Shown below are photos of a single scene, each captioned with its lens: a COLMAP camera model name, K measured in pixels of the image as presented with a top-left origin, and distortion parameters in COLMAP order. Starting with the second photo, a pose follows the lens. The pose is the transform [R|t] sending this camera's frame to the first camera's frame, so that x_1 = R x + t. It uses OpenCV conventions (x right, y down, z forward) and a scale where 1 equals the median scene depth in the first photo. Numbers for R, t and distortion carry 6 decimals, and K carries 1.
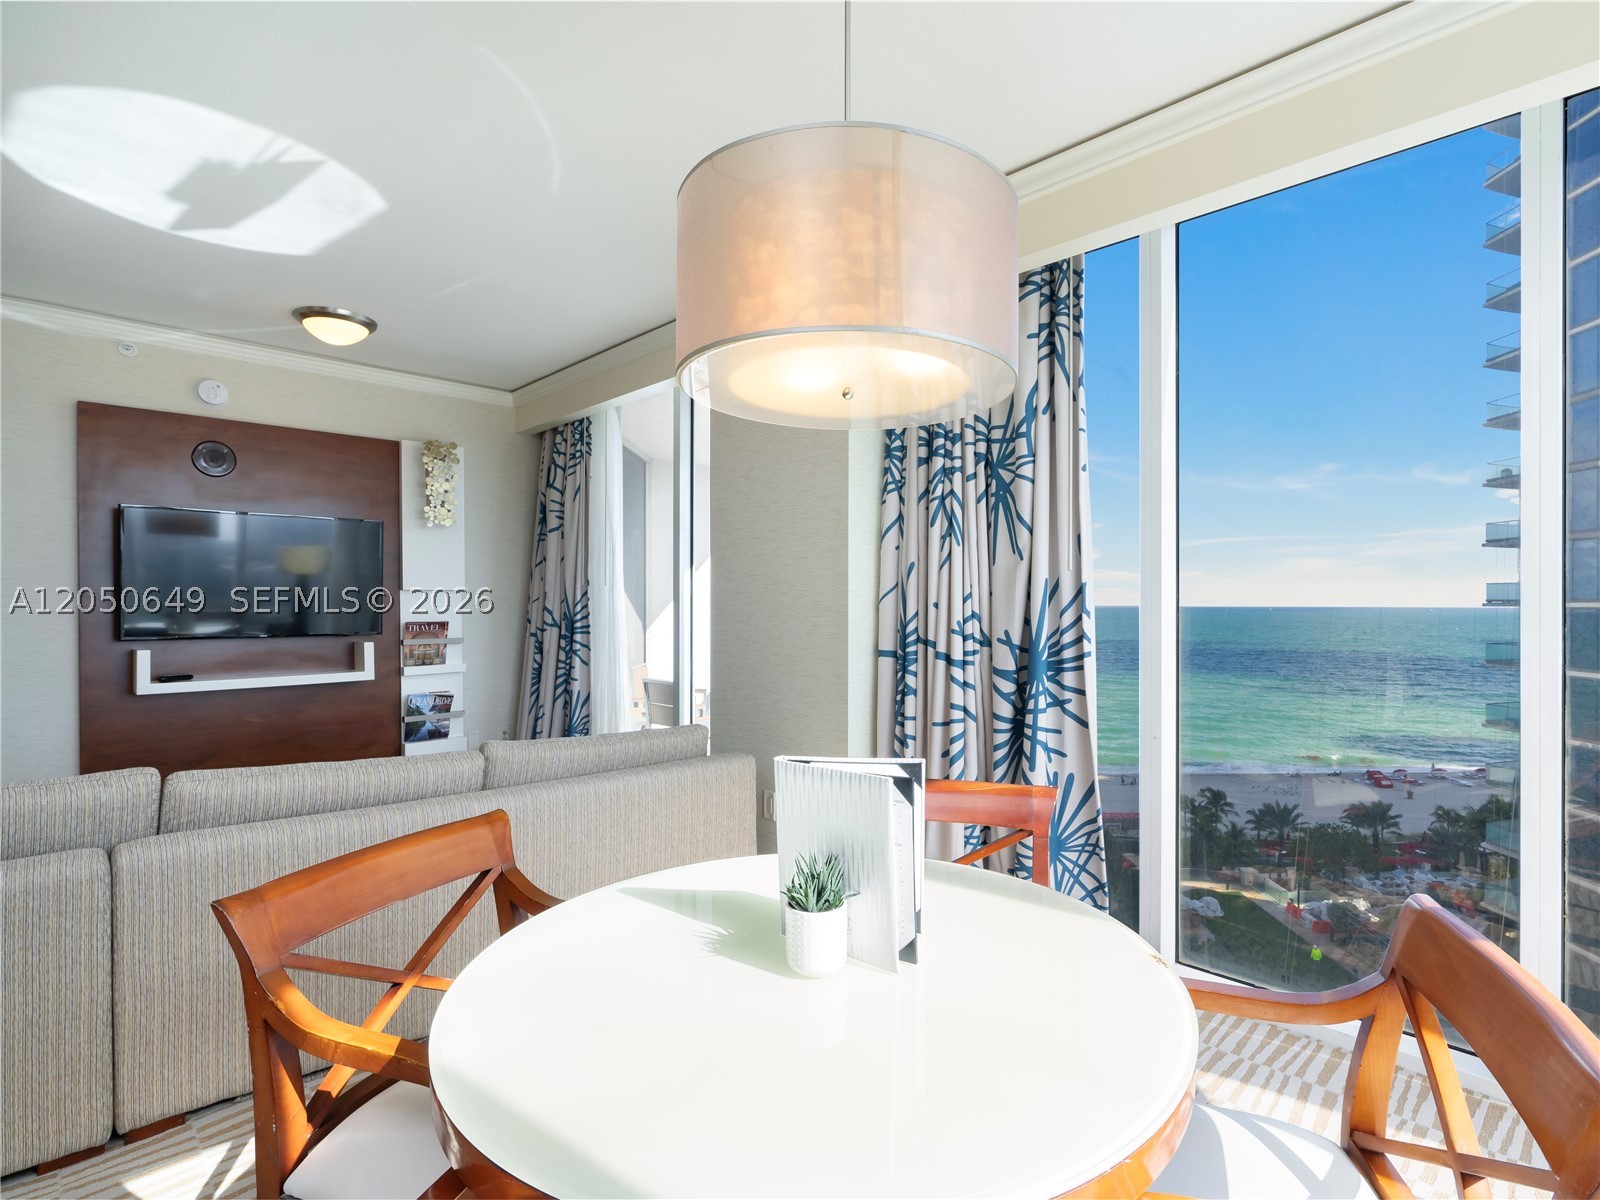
lens RADIAL K [[828.3, 0, 806.8], [0, 828.3, 605.3], [0, 0, 1]] dist [0.000875, 0.000197]
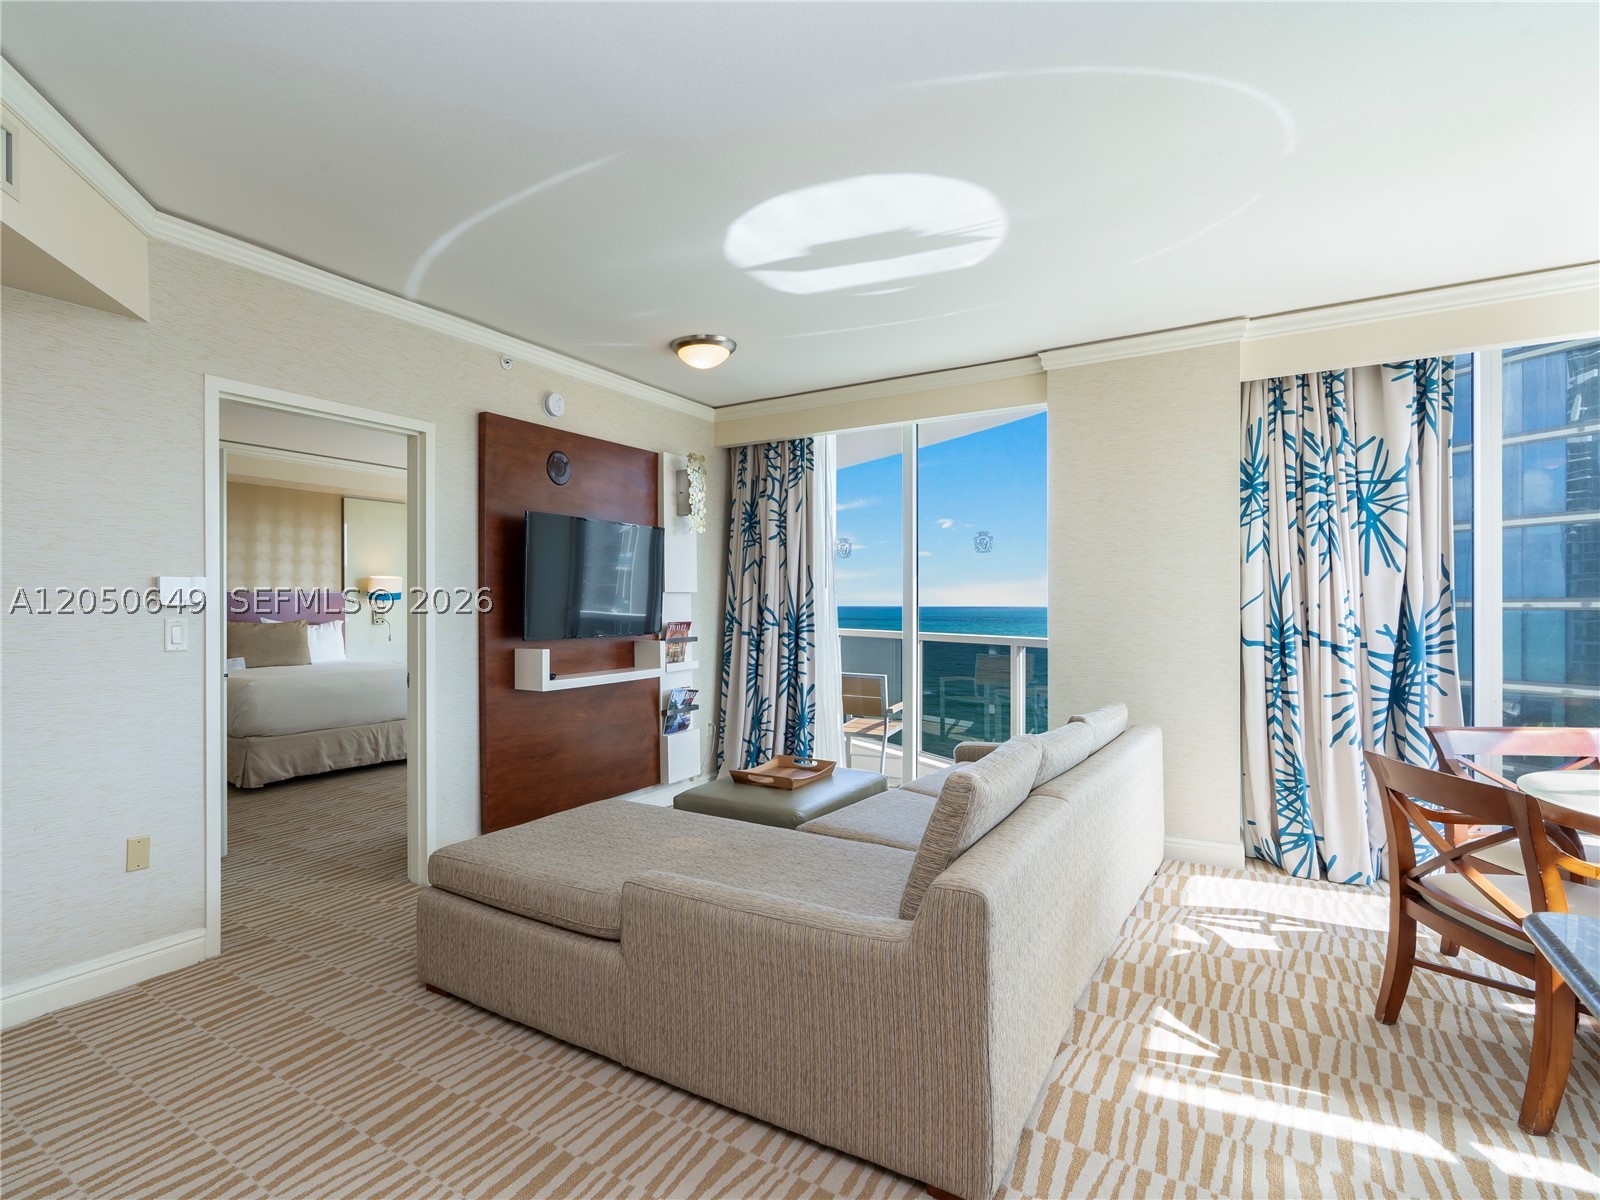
lens RADIAL K [[848.6, 0, 656.0], [0, 848.6, 599.8], [0, 0, 1]] dist [0.002801, 0.001475]
pose [[0.980747, -0.000974, 0.195282, -1.117179], [0.002103, 0.999982, -0.005570, -0.003962], [-0.195273, 0.005873, 0.980731, -0.114603]]
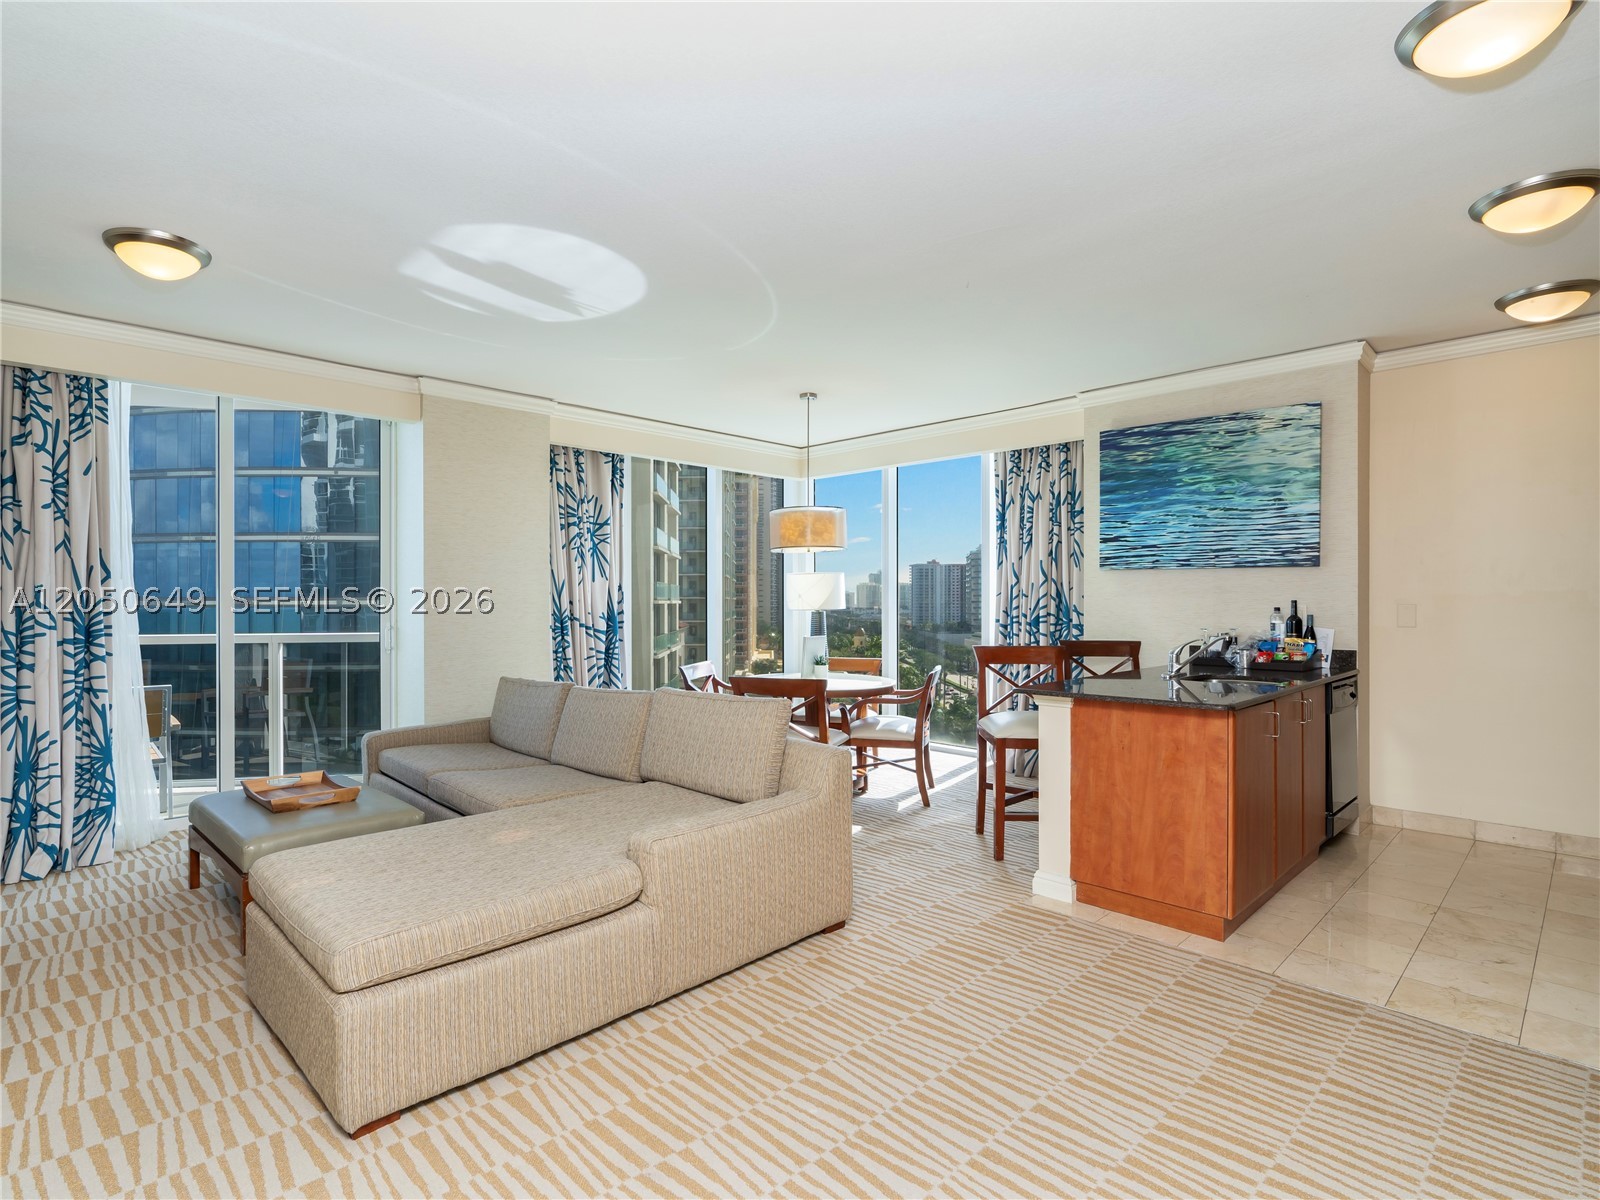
lens RADIAL K [[828.3, 0, 806.8], [0, 828.3, 605.3], [0, 0, 1]] dist [0.000875, 0.000197]
pose [[-0.052190, -0.005004, 0.998625, -1.850928], [0.003643, 0.999980, 0.005201, 0.002605], [-0.998631, 0.003909, -0.052171, 0.541965]]
